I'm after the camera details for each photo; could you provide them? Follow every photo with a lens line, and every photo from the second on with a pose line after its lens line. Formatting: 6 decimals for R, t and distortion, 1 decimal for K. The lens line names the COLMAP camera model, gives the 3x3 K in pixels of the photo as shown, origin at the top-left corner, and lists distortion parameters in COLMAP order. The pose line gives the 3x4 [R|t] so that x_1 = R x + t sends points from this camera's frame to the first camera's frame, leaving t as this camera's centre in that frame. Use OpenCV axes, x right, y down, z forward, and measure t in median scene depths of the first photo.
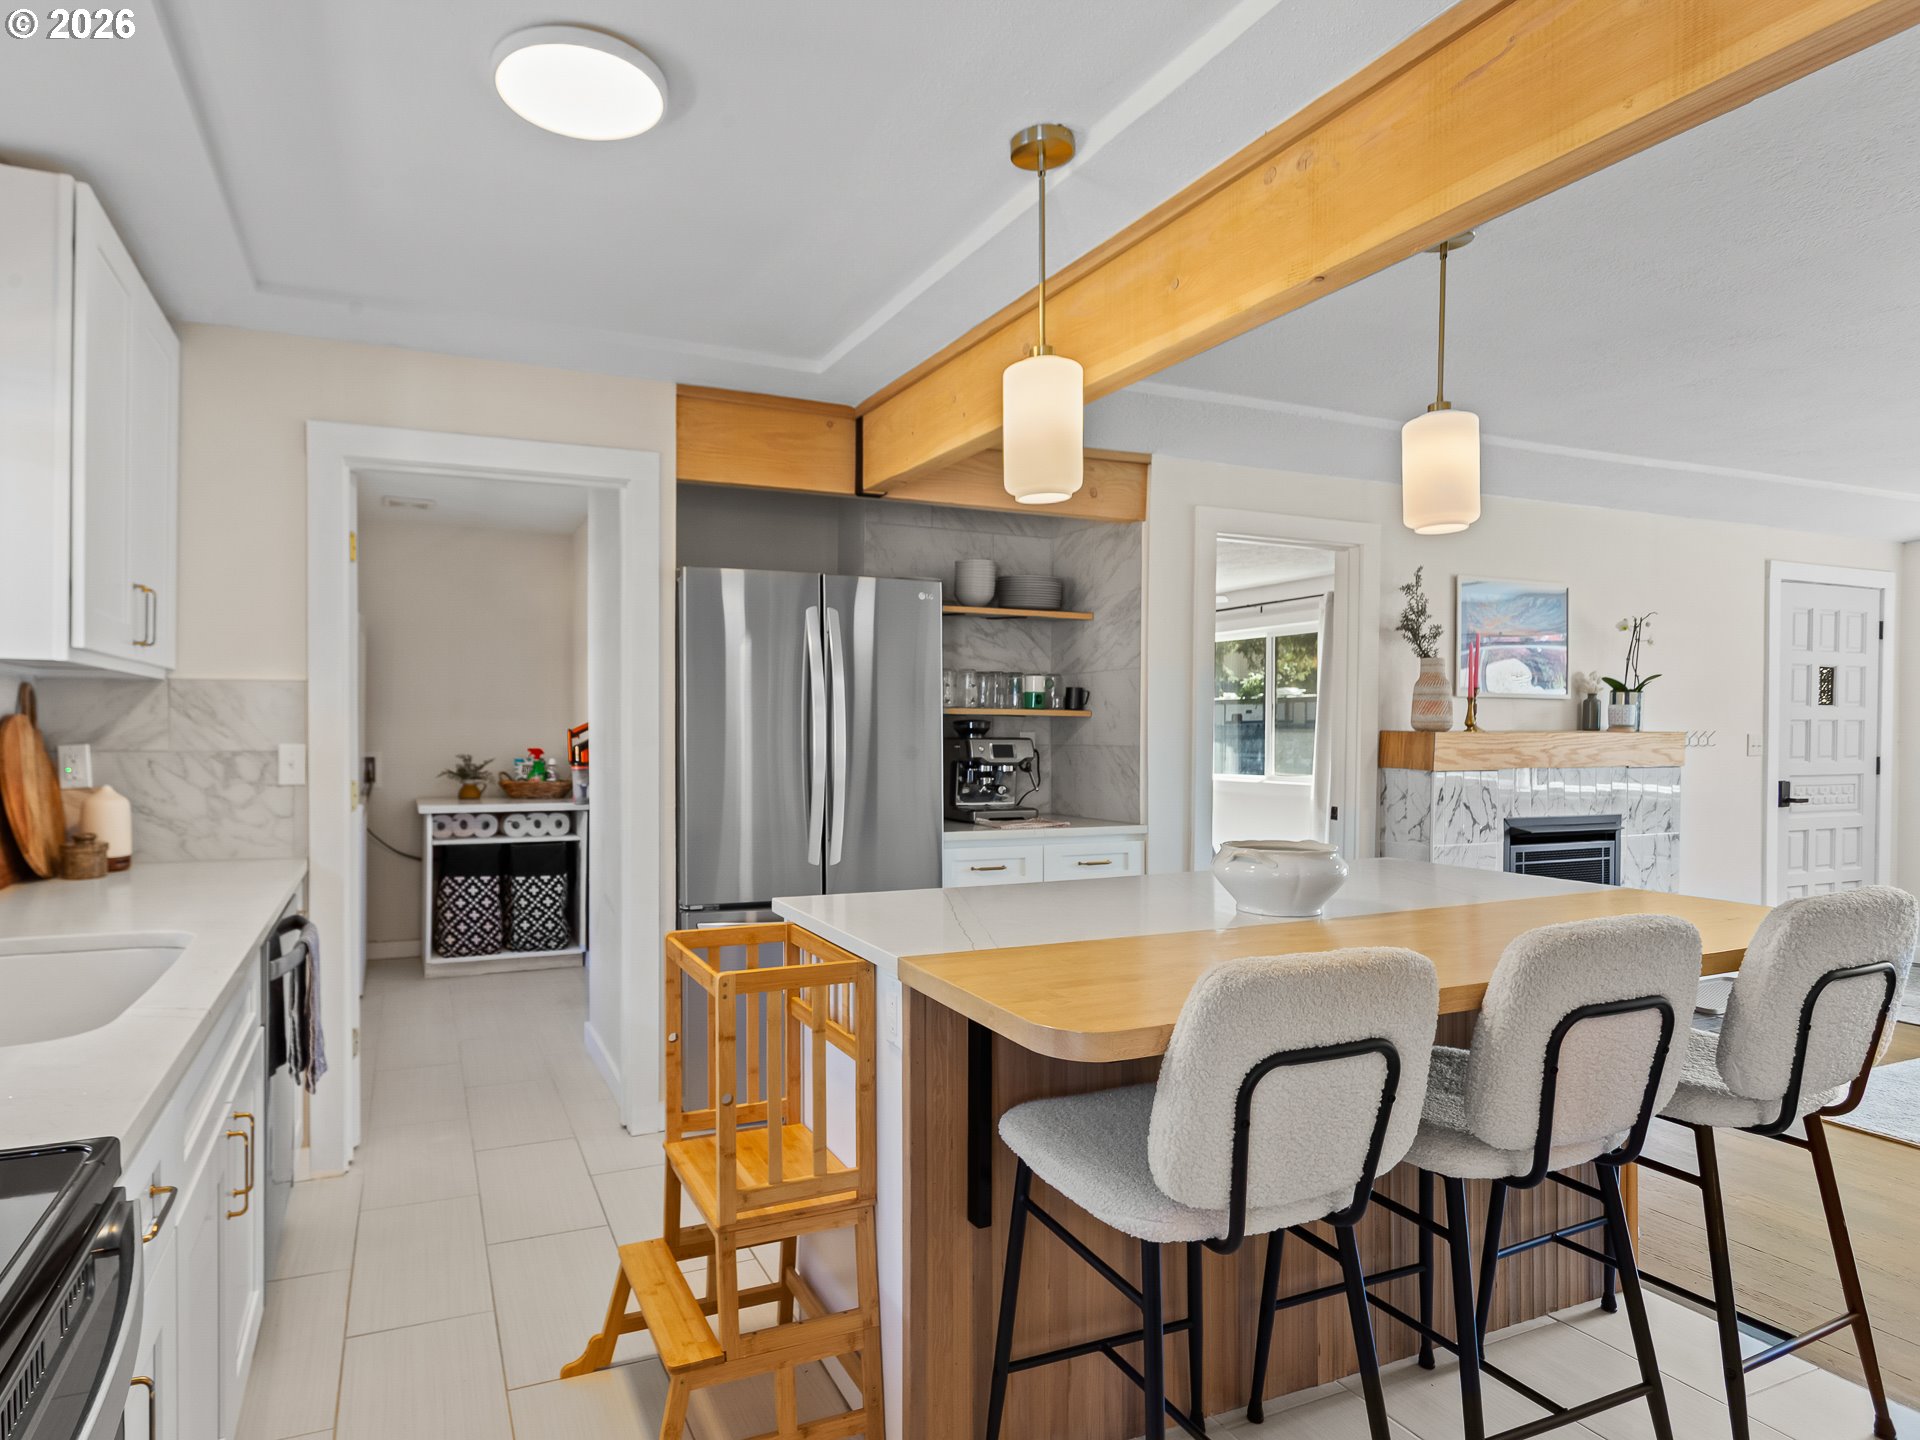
lens RADIAL K [[1038.2, 0, 816.2], [0, 1038.2, 736.4], [0, 0, 1]] dist [0.000787, 0.001267]
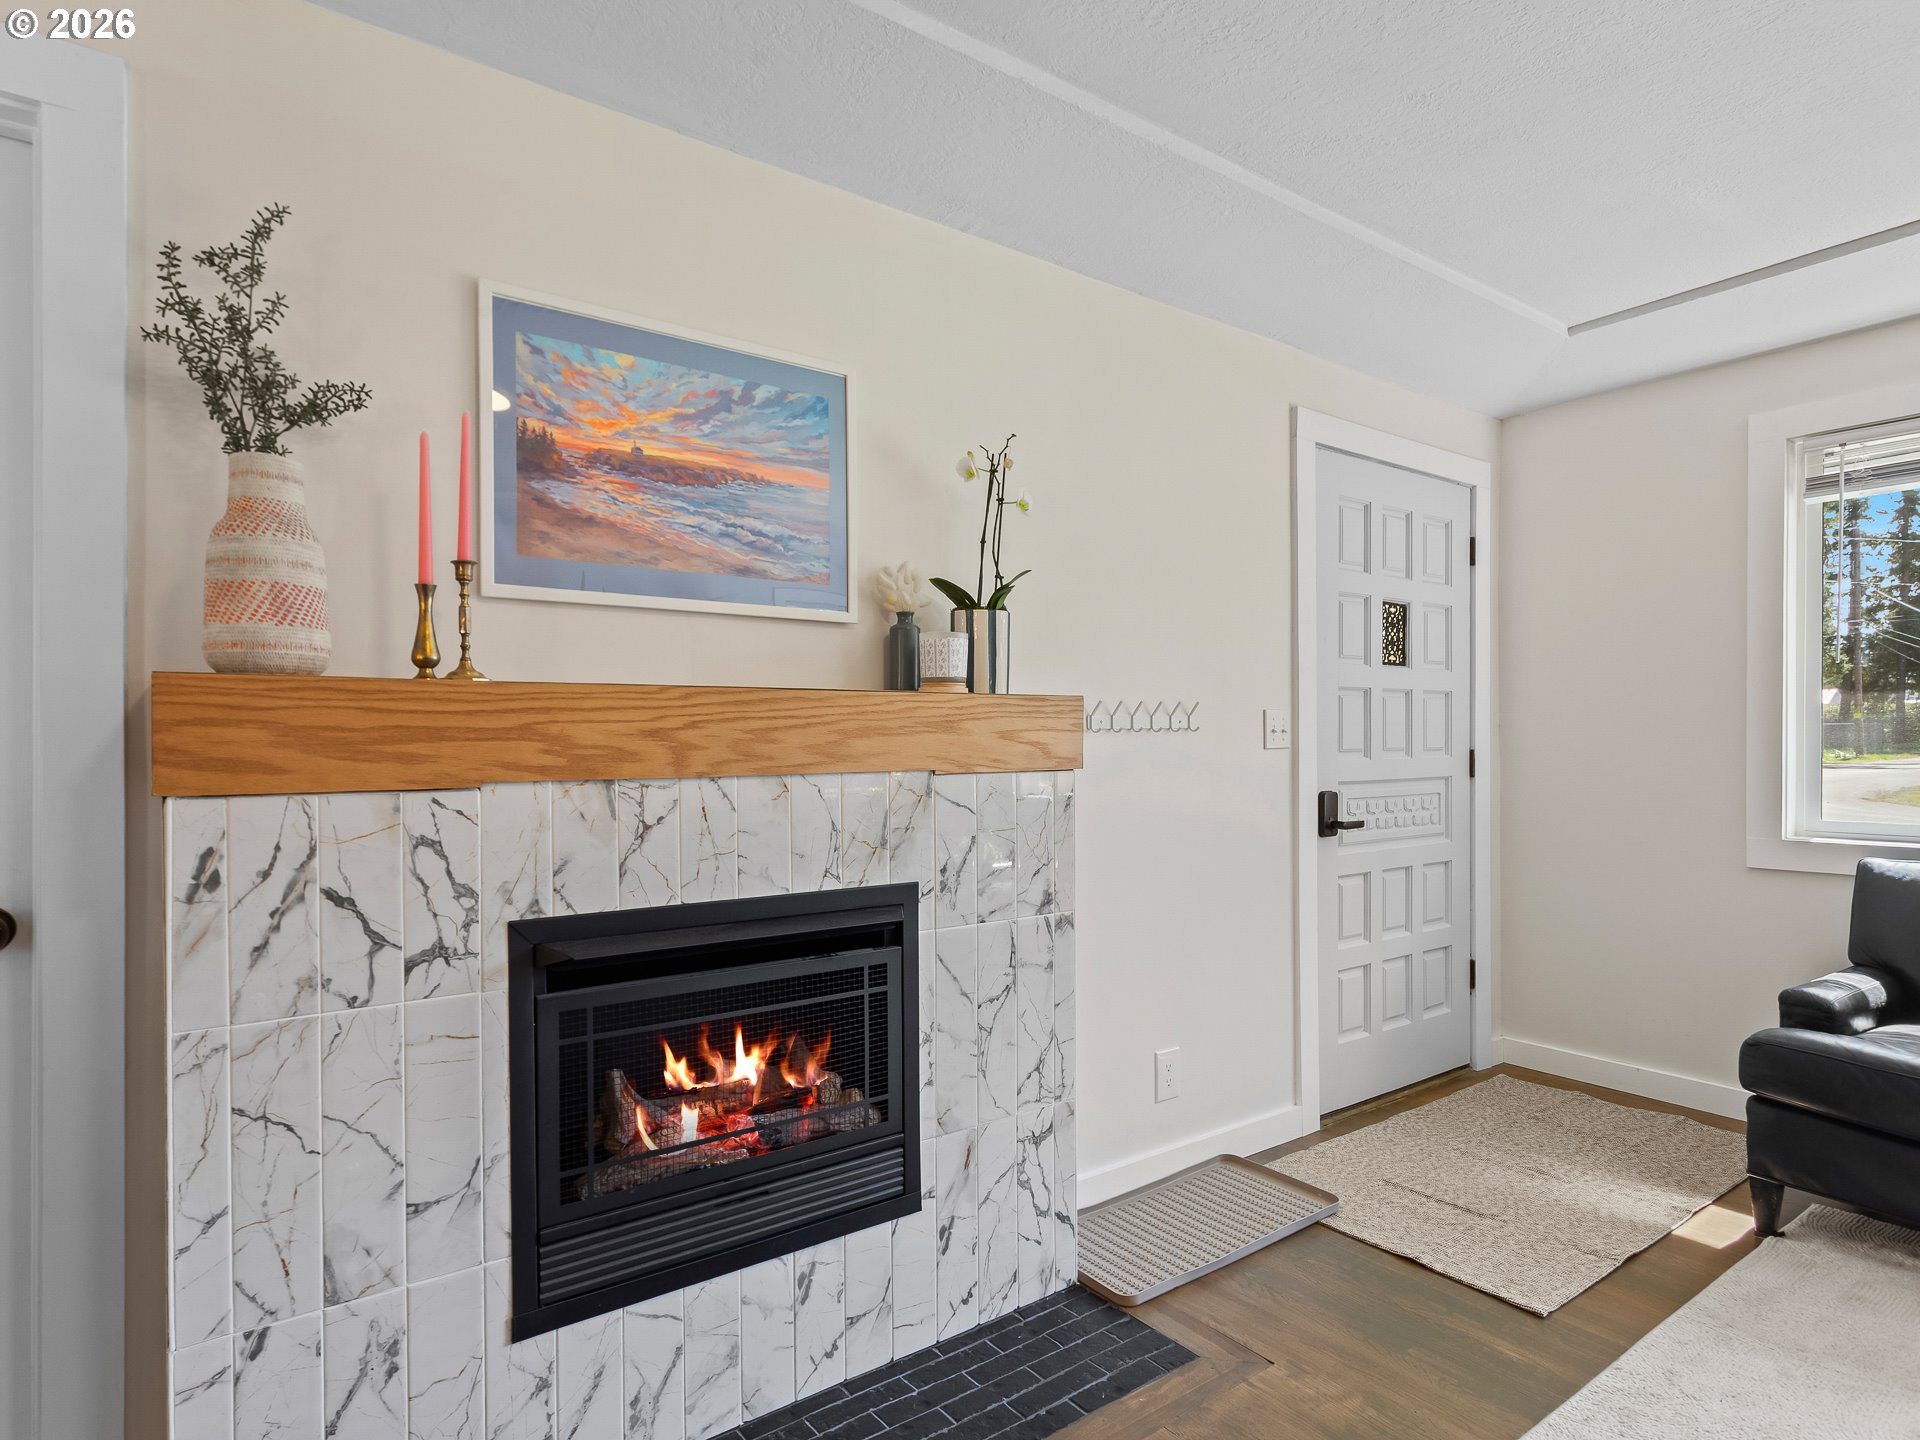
lens RADIAL K [[1038.2, 0, 923.5], [0, 1038.2, 742.6], [0, 0, 1]] dist [0.000787, 0.001267]
pose [[0.968783, -0.008513, 0.247765, 0.568424], [0.010410, 0.999926, -0.006351, 0.016688], [-0.247693, 0.008732, 0.968799, 0.493460]]
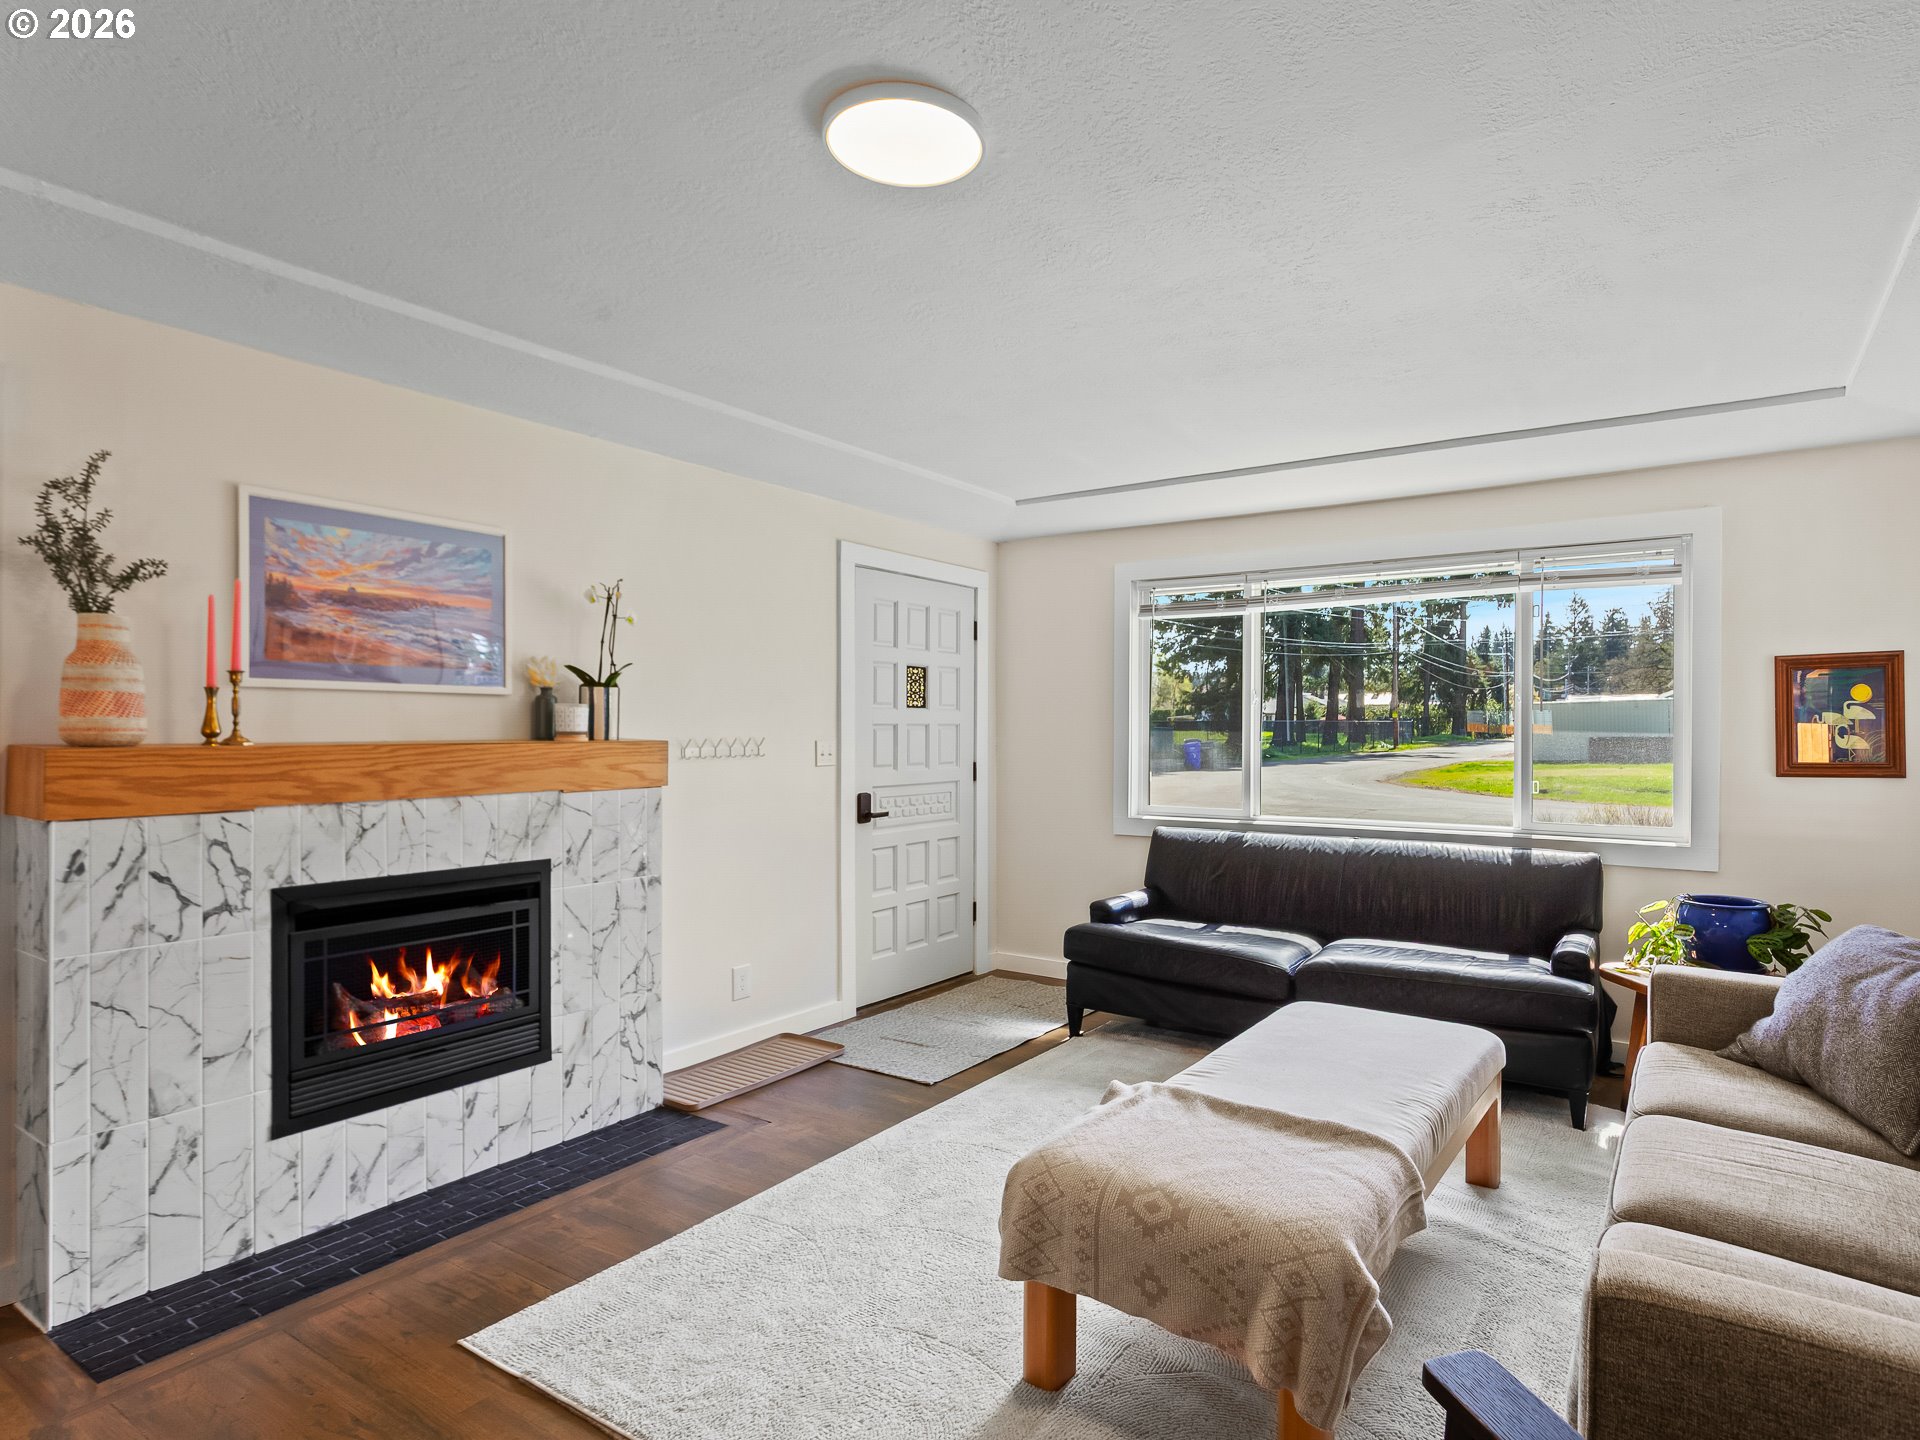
lens RADIAL K [[1038.2, 0, 1043.4], [0, 1038.2, 731.6], [0, 0, 1]] dist [0.000787, 0.001267]
pose [[0.803666, -0.003366, 0.595071, 0.529465], [0.006135, 0.999978, -0.002630, -0.006258], [-0.595049, 0.005764, 0.803669, 0.200933]]
